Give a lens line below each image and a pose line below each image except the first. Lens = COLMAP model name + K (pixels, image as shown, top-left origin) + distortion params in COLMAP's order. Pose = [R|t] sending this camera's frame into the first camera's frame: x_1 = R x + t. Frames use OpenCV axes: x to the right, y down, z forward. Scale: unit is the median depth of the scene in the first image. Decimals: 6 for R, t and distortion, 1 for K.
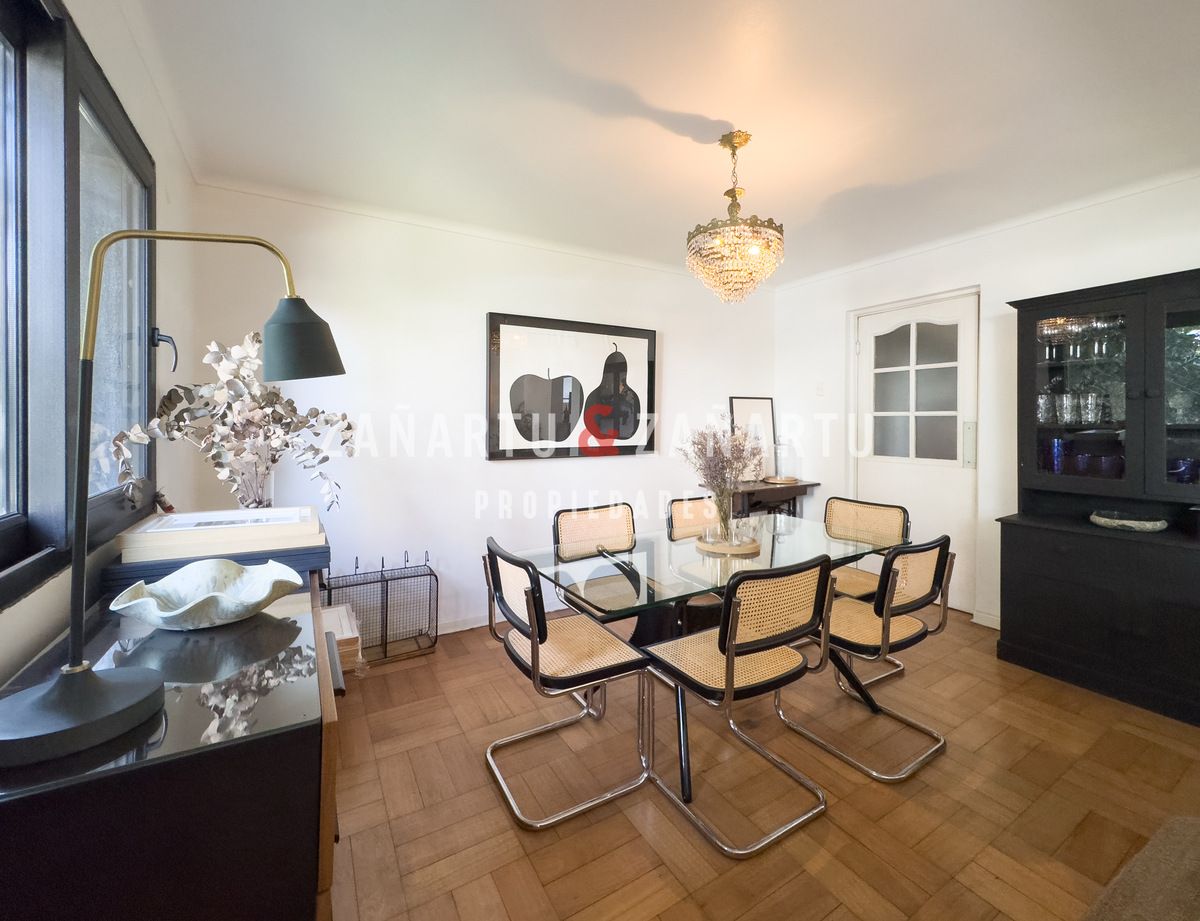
lens RADIAL K [[504.7, 0, 602.1], [0, 504.7, 426.6], [0, 0, 1]] dist [-0.000414, -0.000021]
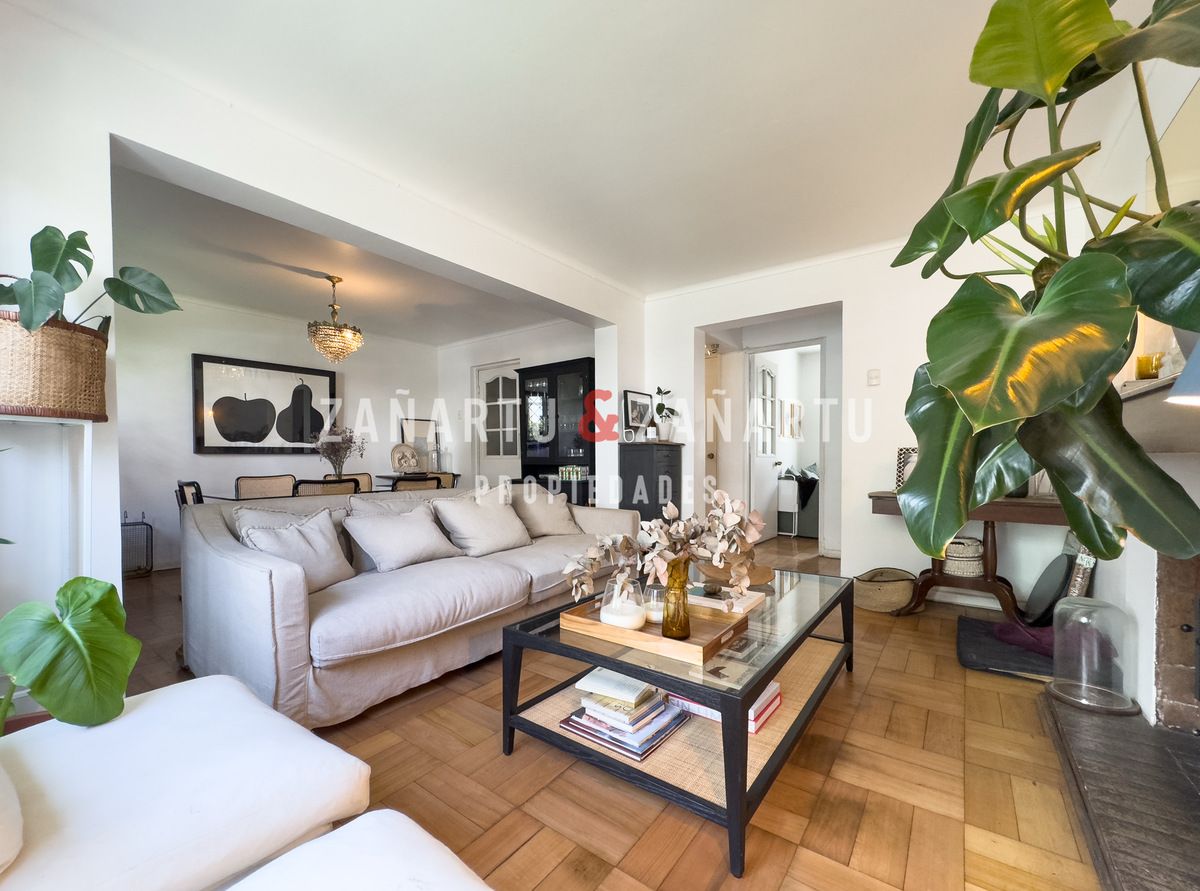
lens RADIAL K [[493.0, 0, 596.5], [0, 493.0, 470.1], [0, 0, 1]] dist [-0.001083, -0.000083]
pose [[0.924288, -0.013532, 0.381457, 0.273516], [0.007873, 0.999835, 0.016390, 0.089061], [-0.381616, -0.012146, 0.924241, -0.690124]]
